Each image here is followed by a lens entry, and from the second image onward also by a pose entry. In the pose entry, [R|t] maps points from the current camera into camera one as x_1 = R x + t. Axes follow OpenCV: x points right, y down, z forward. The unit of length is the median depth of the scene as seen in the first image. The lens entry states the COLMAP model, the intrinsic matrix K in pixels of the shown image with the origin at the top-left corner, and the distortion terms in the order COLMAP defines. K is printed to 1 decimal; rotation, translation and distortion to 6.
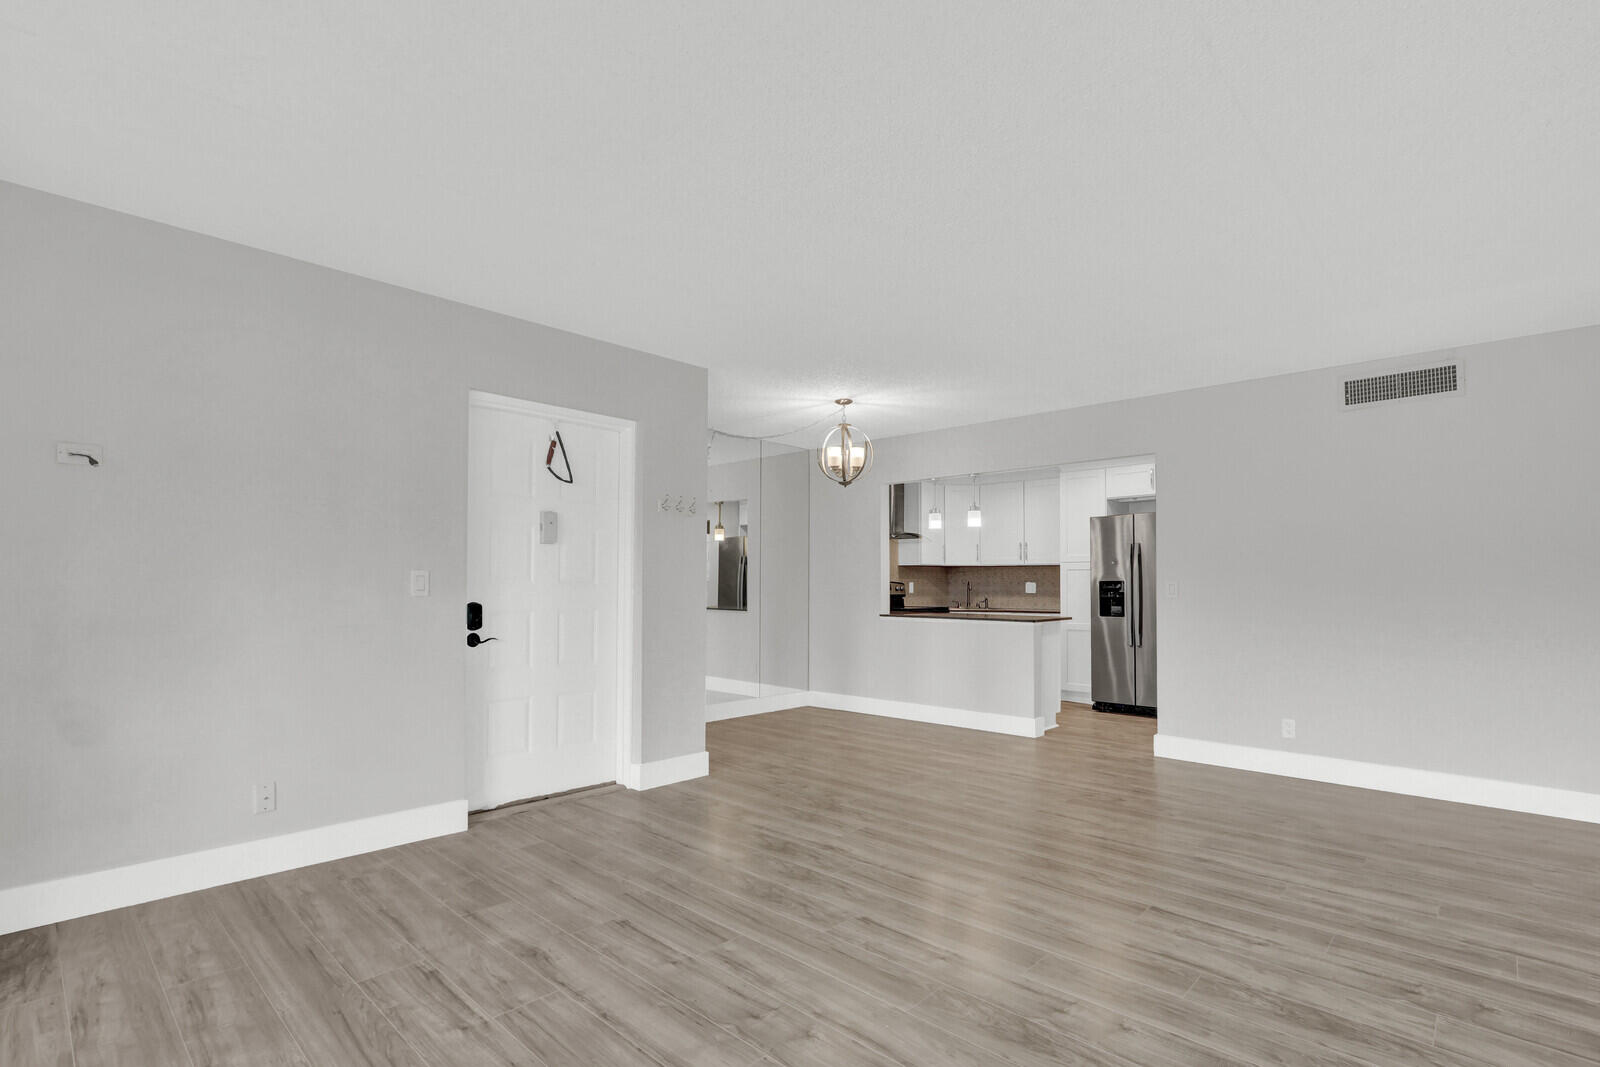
lens RADIAL K [[755.1, 0, 798.5], [0, 755.1, 563.0], [0, 0, 1]] dist [-0.012185, -0.000190]
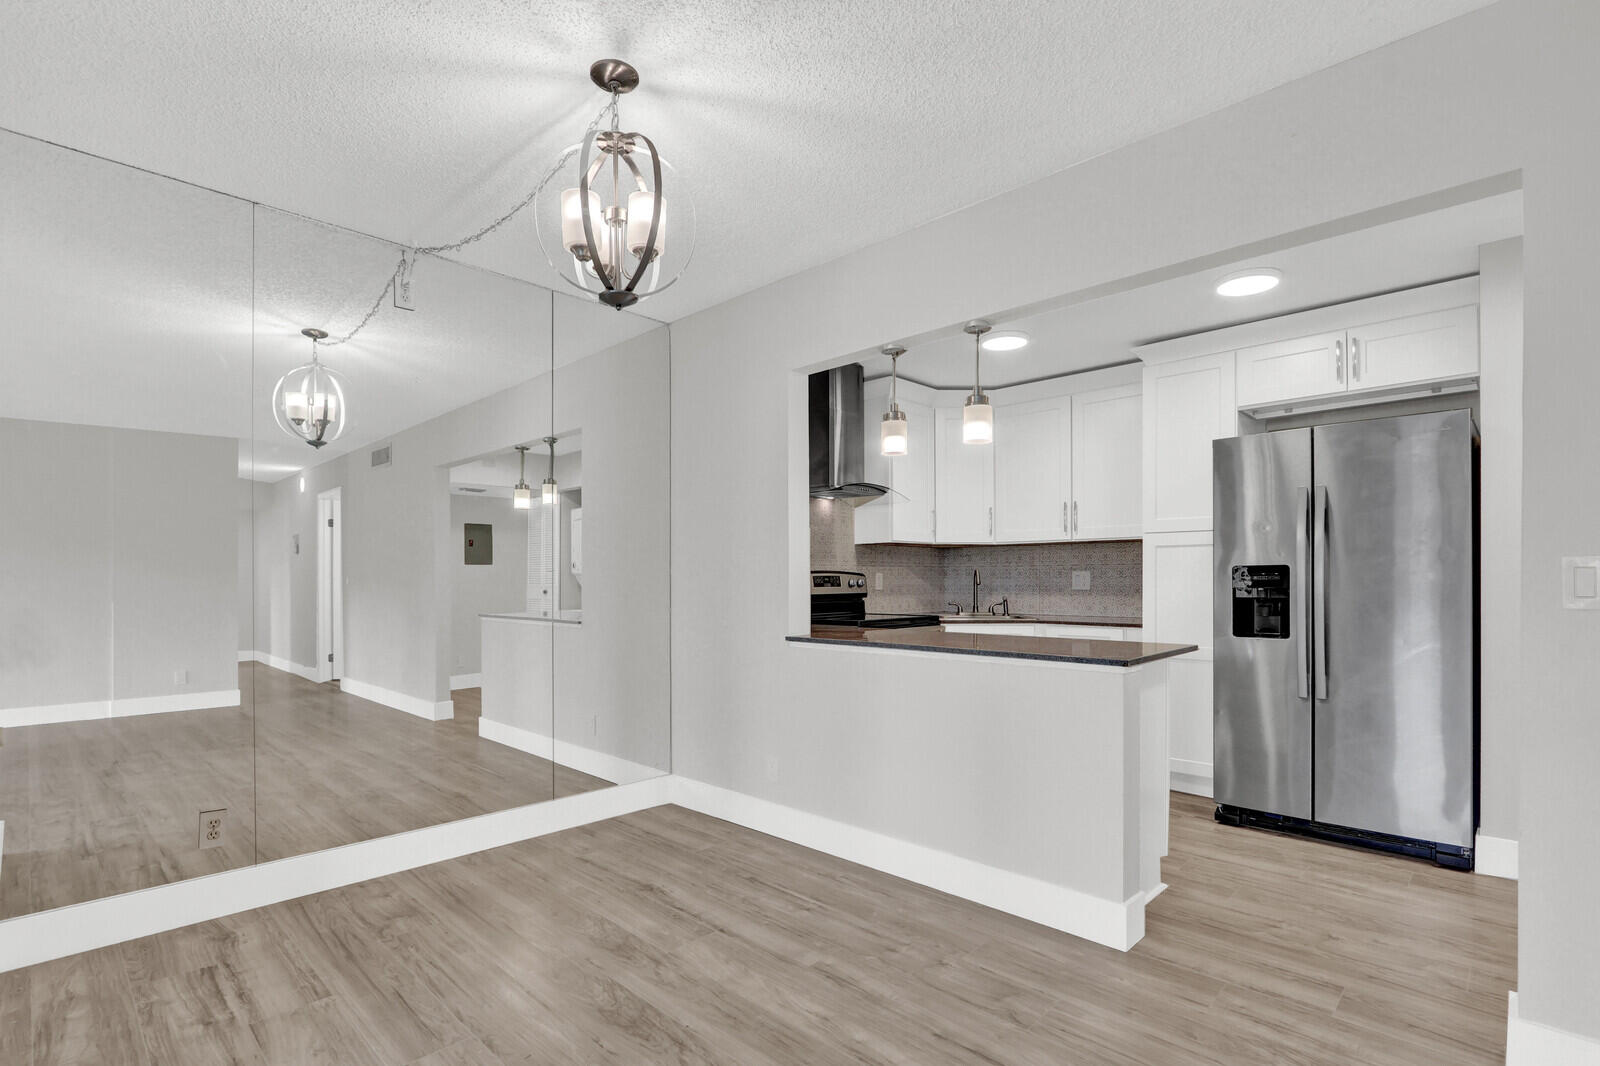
lens RADIAL K [[761.9, 0, 800.8], [0, 761.9, 579.8], [0, 0, 1]] dist [-0.011129, 0.000255]
pose [[0.999824, -0.003145, -0.018509, 0.202749], [0.003760, 0.999440, 0.033262, 0.023728], [0.018394, -0.033326, 0.999275, 0.816390]]
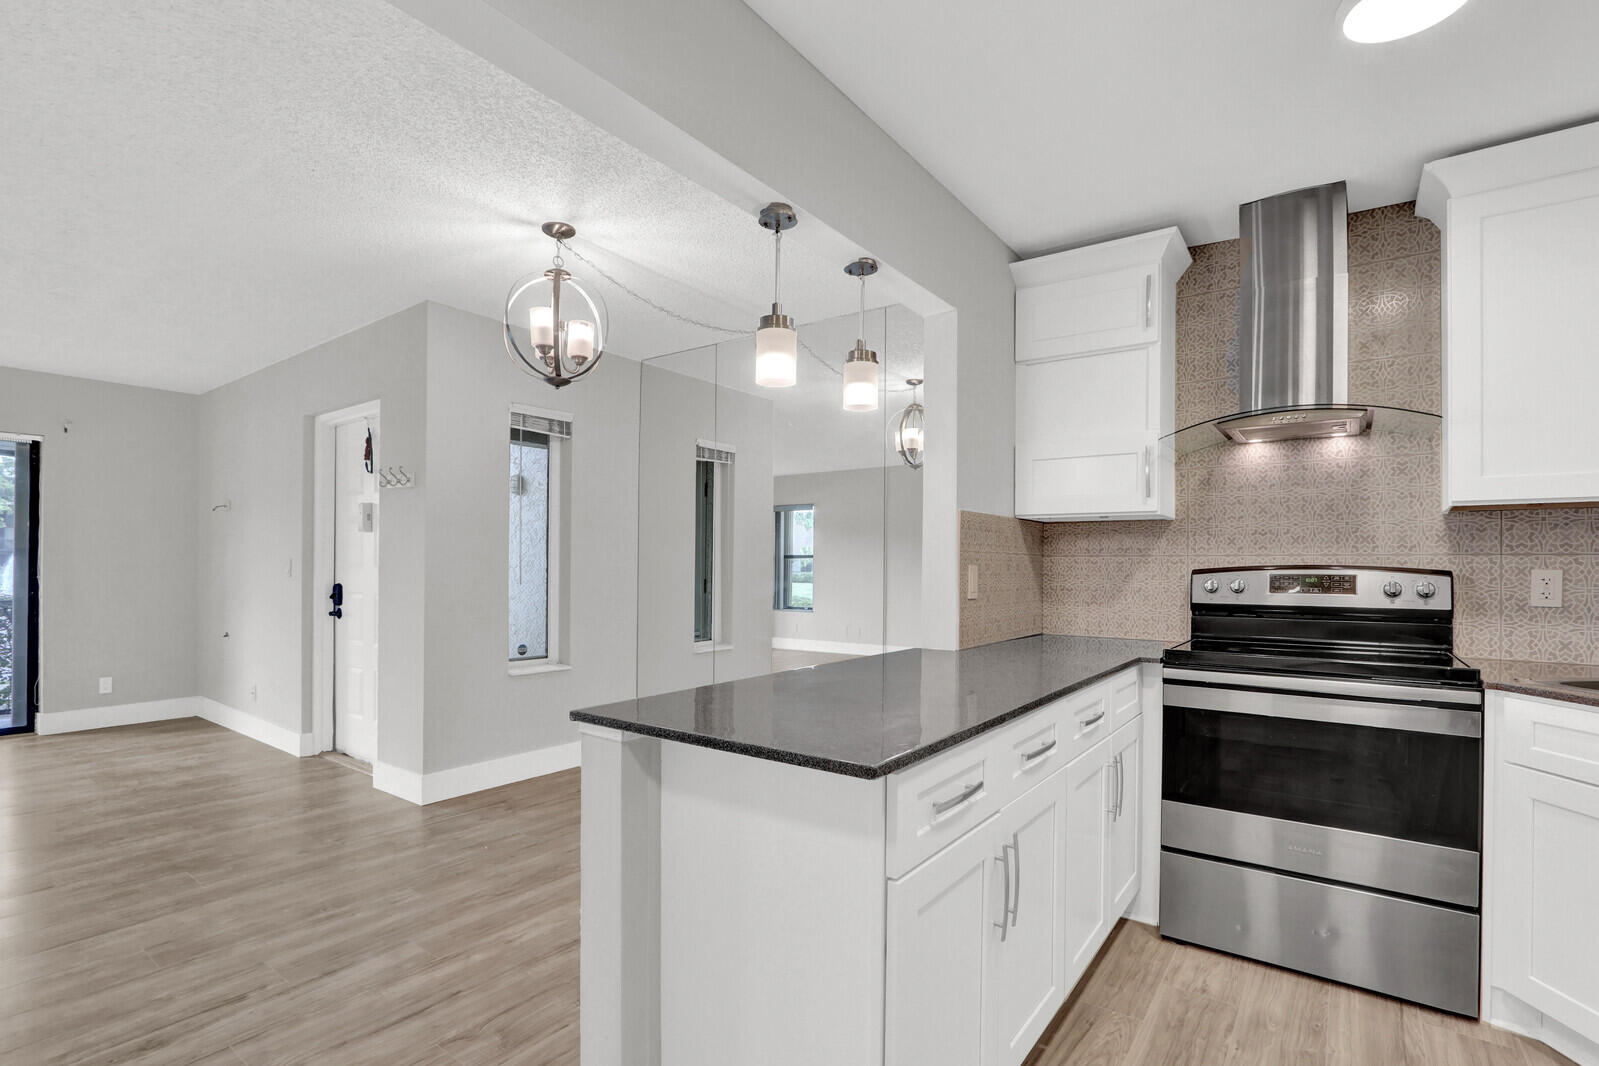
lens RADIAL K [[762.1, 0, 798.2], [0, 762.1, 562.6], [0, 0, 1]] dist [-0.012424, 0.000572]
pose [[0.104575, -0.007672, -0.994487, 0.801866], [0.024490, 0.999687, -0.005137, 0.038204], [0.994215, -0.023817, 0.104731, 1.447533]]
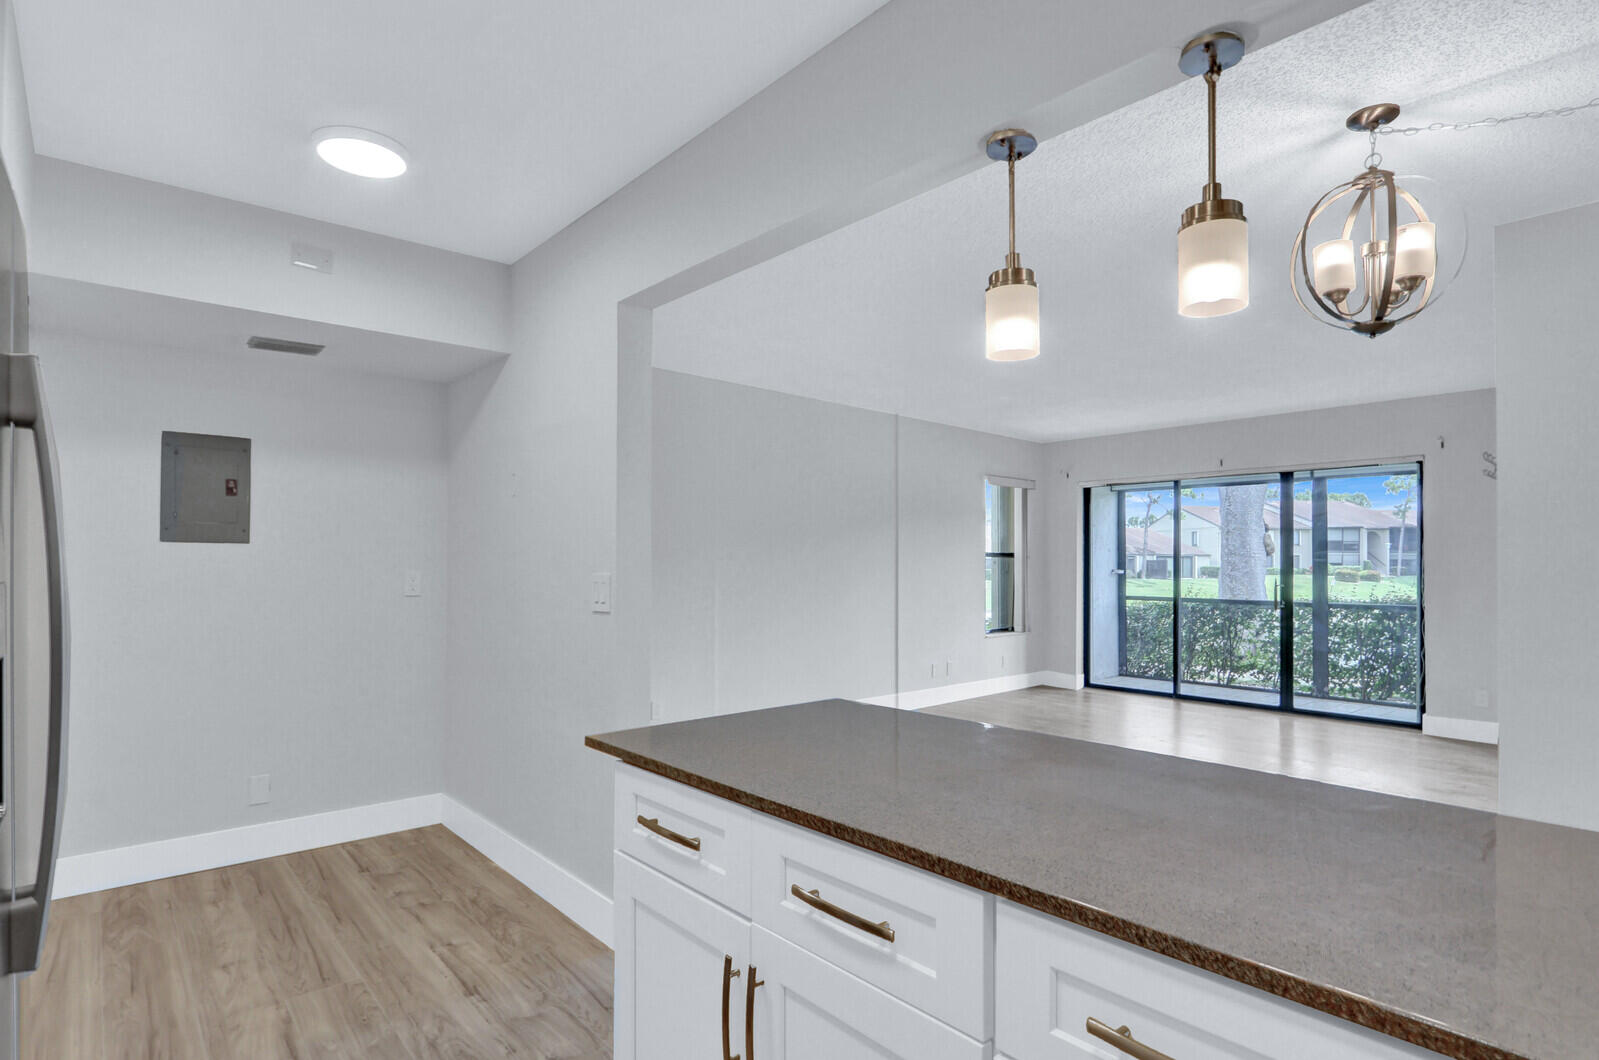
lens RADIAL K [[815.4, 0, 788.4], [0, 815.4, 556.1], [0, 0, 1]] dist [-0.018508, 0.000255]
pose [[-0.993588, -0.007128, 0.112836, 0.402078], [-0.011154, 0.999322, -0.035086, 0.033719], [-0.112509, -0.036120, -0.992994, 1.868674]]
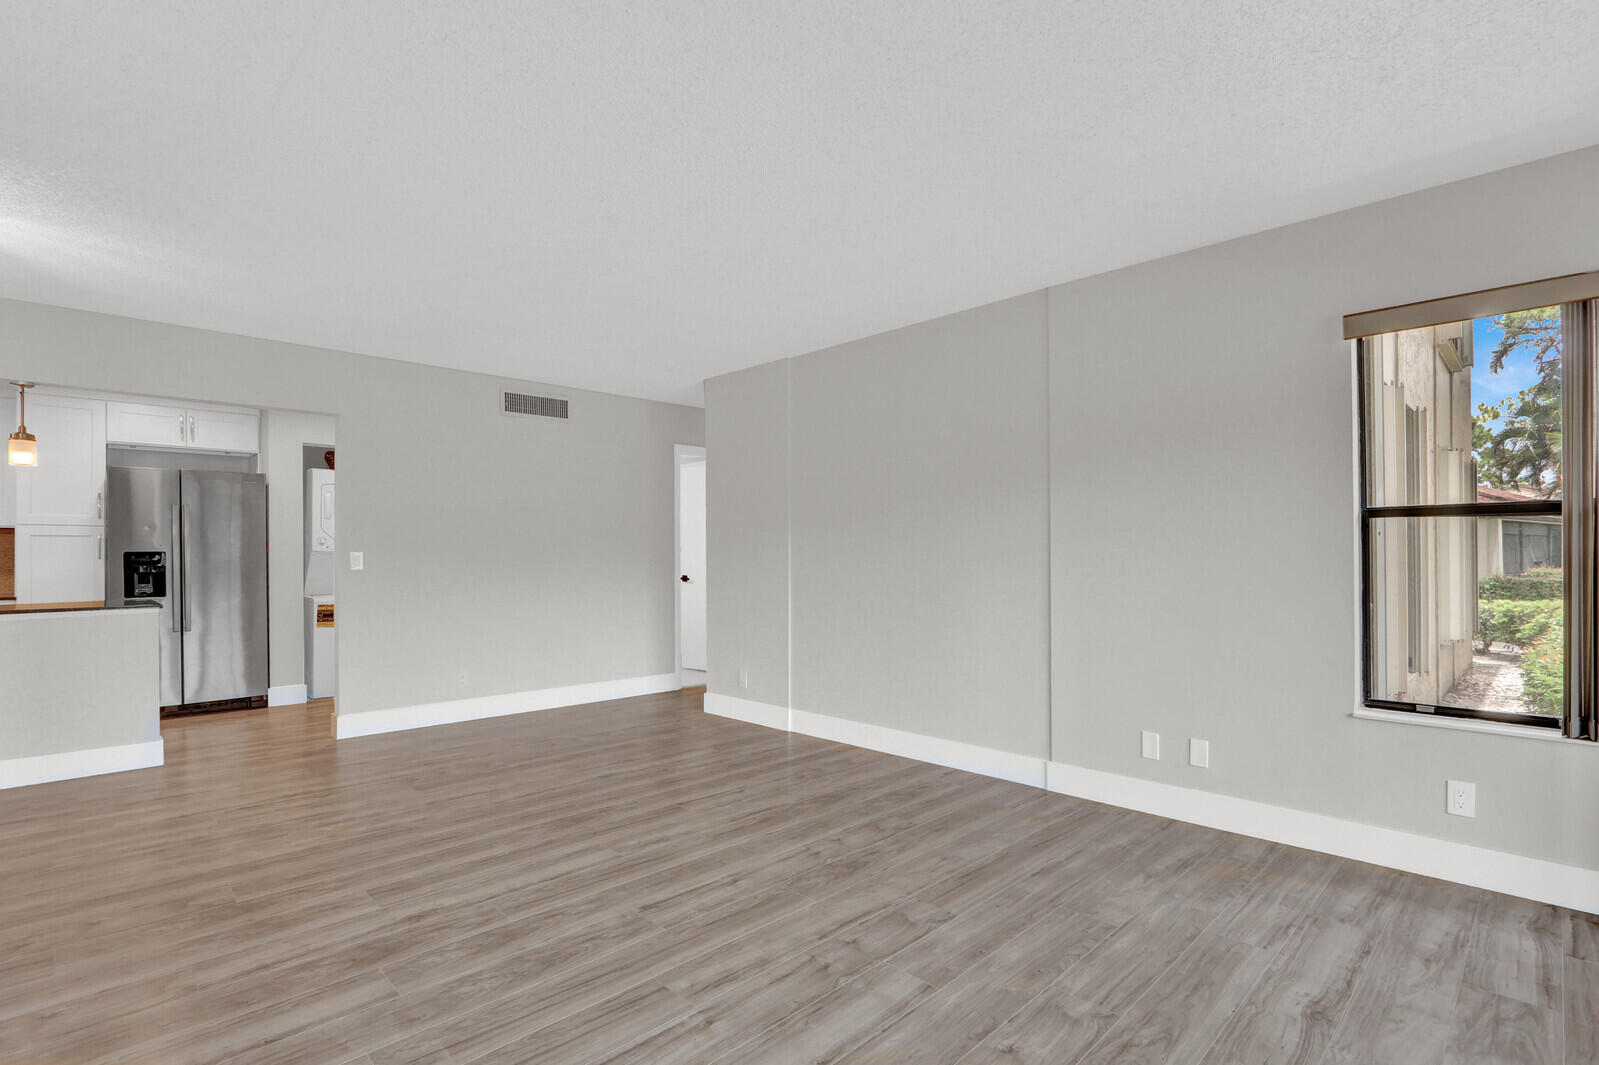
lens RADIAL K [[754.6, 0, 798.0], [0, 754.6, 562.0], [0, 0, 1]] dist [-0.012185, -0.000190]
pose [[0.045834, -0.012964, 0.998865, -0.528560], [-0.025814, 0.999567, 0.014157, 0.009607], [-0.998615, -0.026433, 0.045480, 0.480187]]
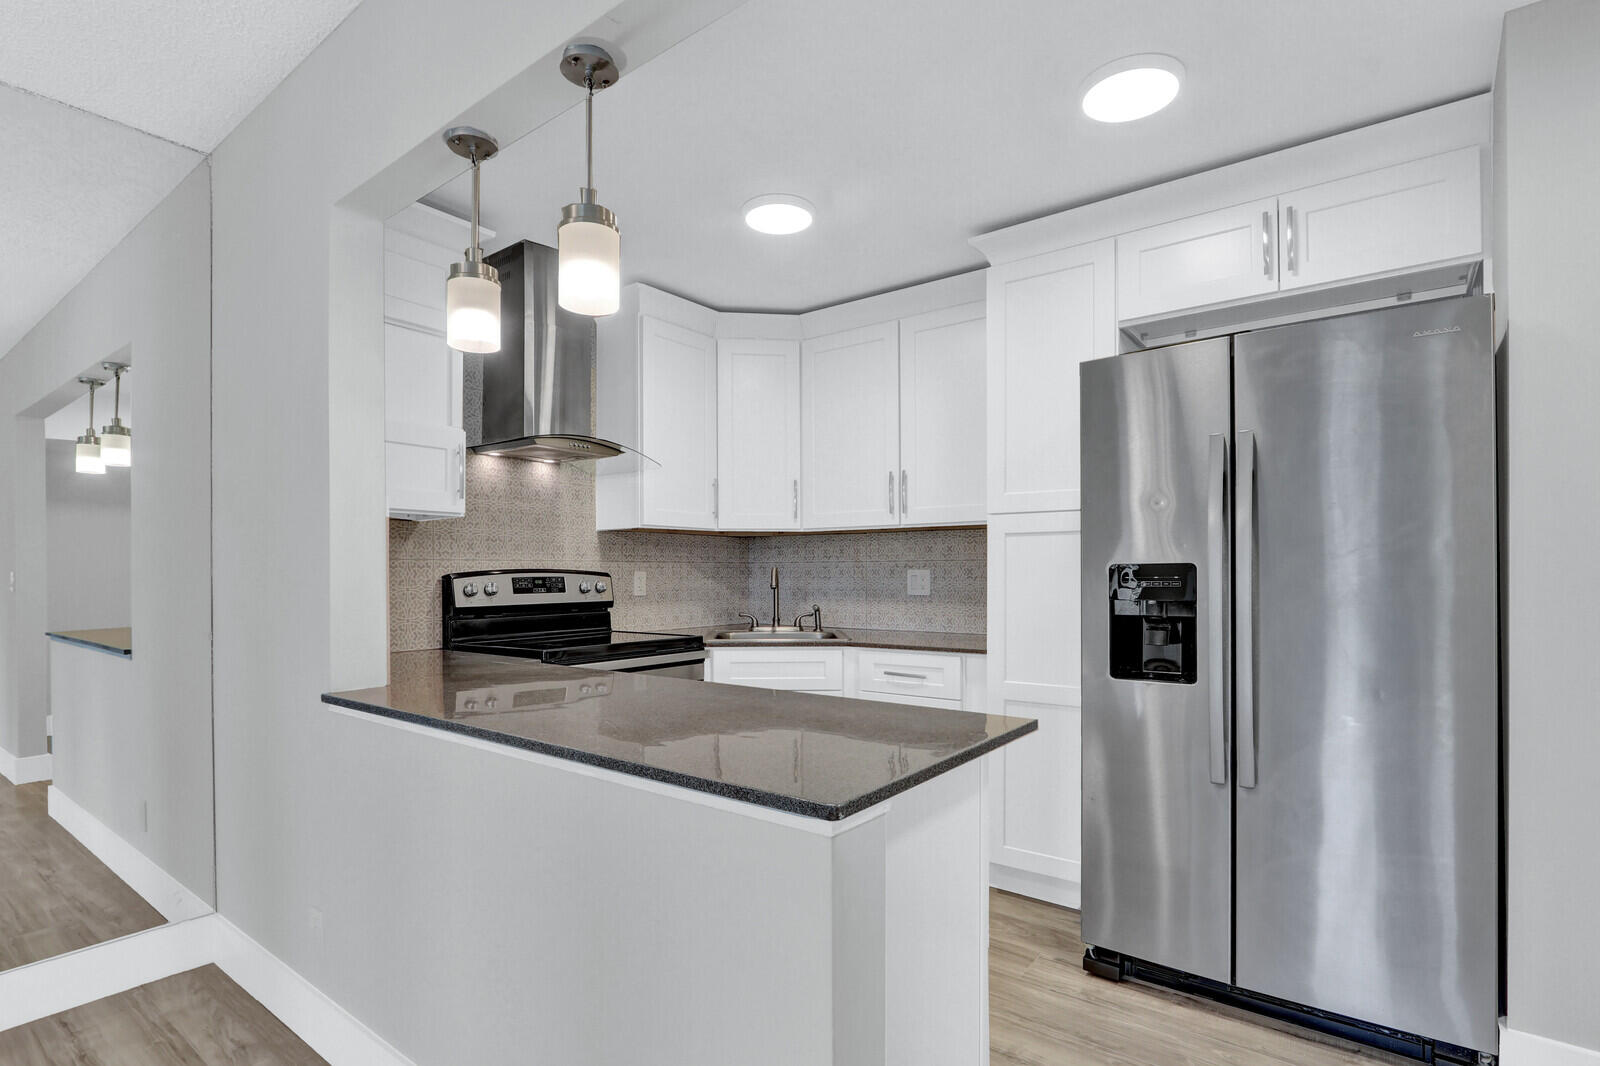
lens RADIAL K [[777.2, 0, 802.6], [0, 777.2, 574.0], [0, 0, 1]] dist [-0.012911, 0.000287]
pose [[0.994500, -0.003605, 0.104671, 0.398378], [0.000005, 0.999409, 0.034377, 0.026254], [-0.104733, -0.034188, 0.993913, 1.155798]]
